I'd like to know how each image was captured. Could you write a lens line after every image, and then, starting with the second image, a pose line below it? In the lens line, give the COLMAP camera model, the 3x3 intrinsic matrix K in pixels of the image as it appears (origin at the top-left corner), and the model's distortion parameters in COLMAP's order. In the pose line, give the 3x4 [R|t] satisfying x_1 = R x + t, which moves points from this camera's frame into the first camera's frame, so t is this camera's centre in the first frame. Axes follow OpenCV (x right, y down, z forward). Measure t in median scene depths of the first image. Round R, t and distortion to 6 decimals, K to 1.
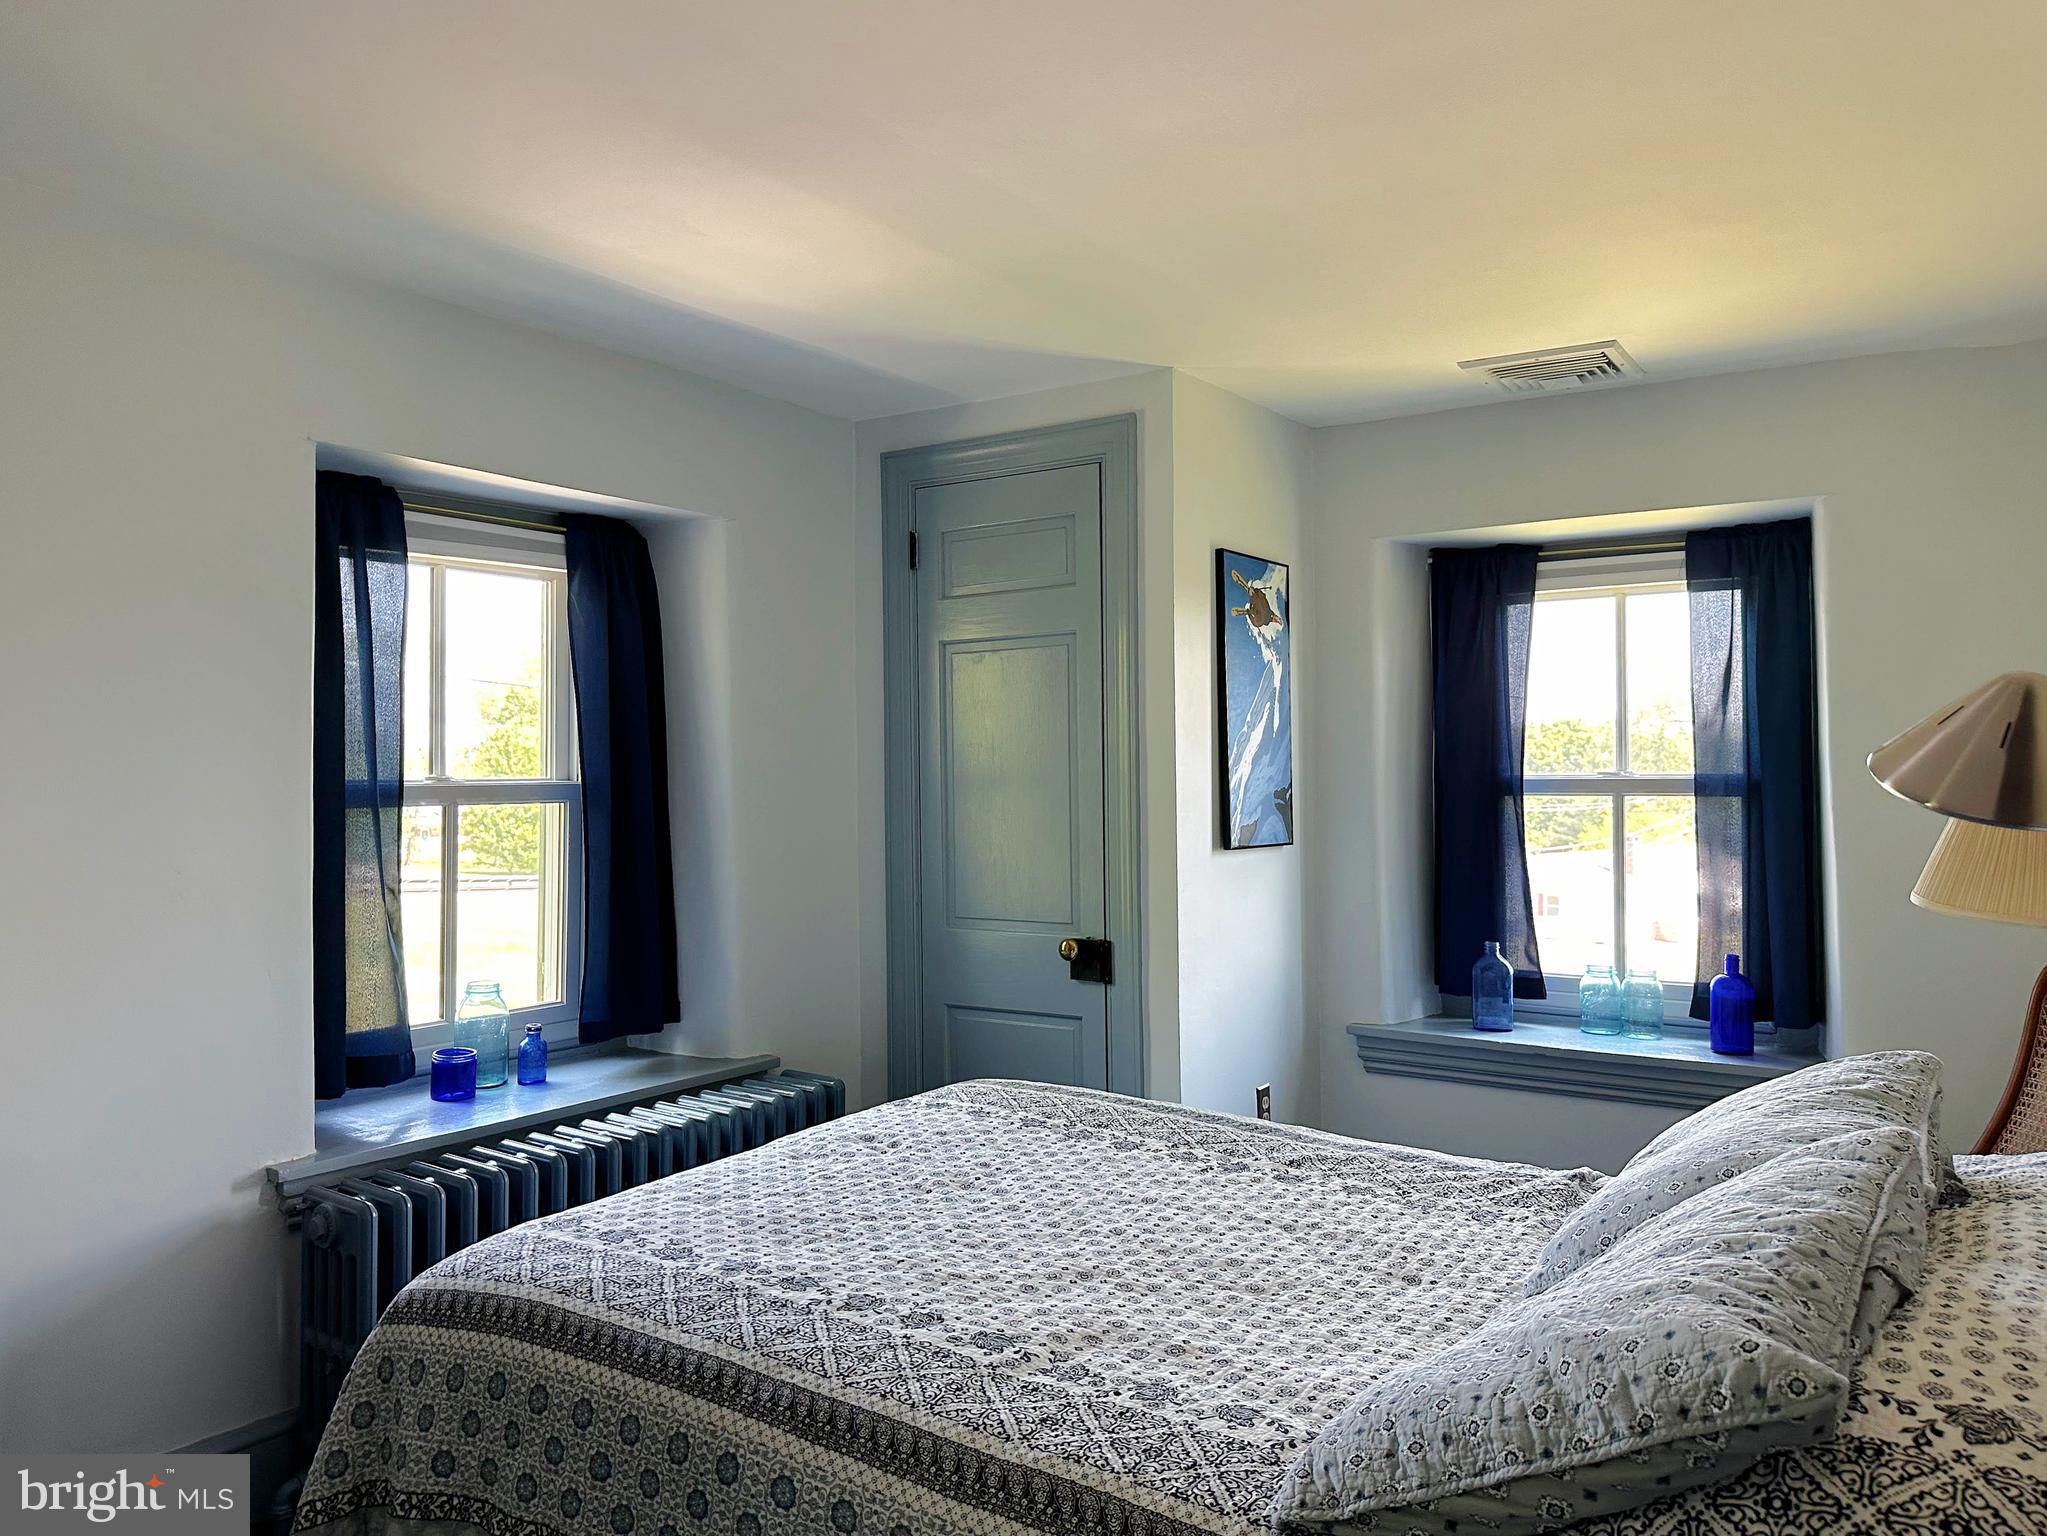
lens RADIAL K [[1486.0, 0, 1019.3], [0, 1486.0, 778.3], [0, 0, 1]] dist [0.052803, -0.011701]
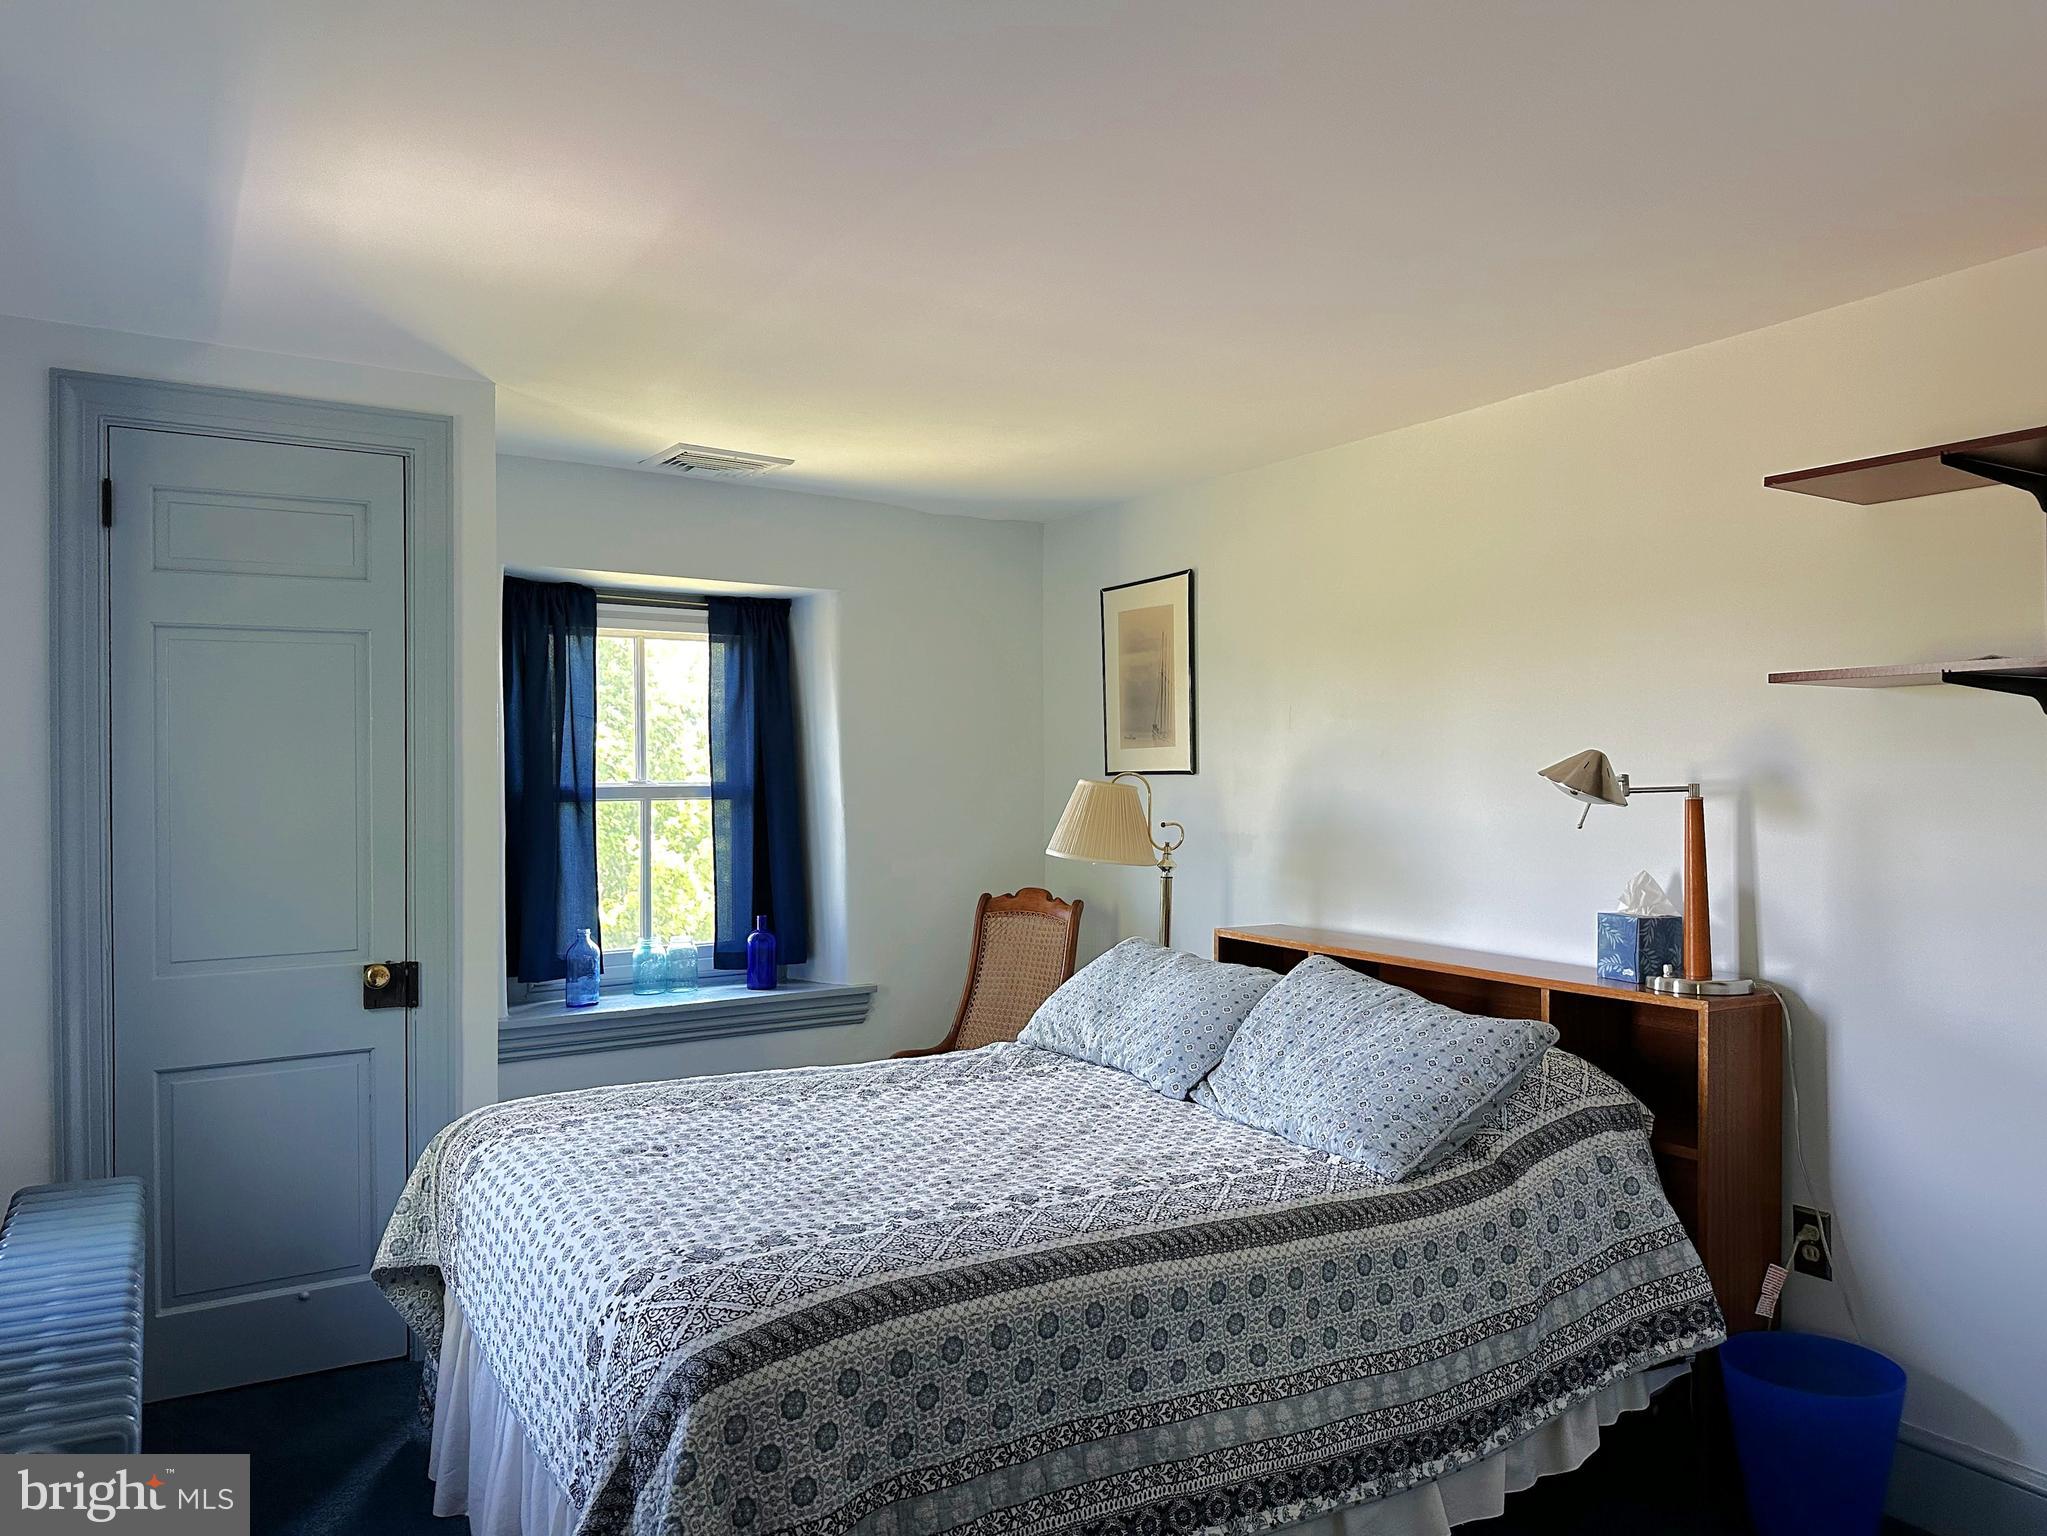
lens RADIAL K [[1486.0, 0, 1019.0], [0, 1486.0, 759.1], [0, 0, 1]] dist [0.052803, -0.011701]
pose [[0.392372, 0.010401, 0.919748, -1.097907], [0.007054, 0.999873, -0.014317, -0.004461], [-0.919780, 0.012106, 0.392248, 0.431448]]
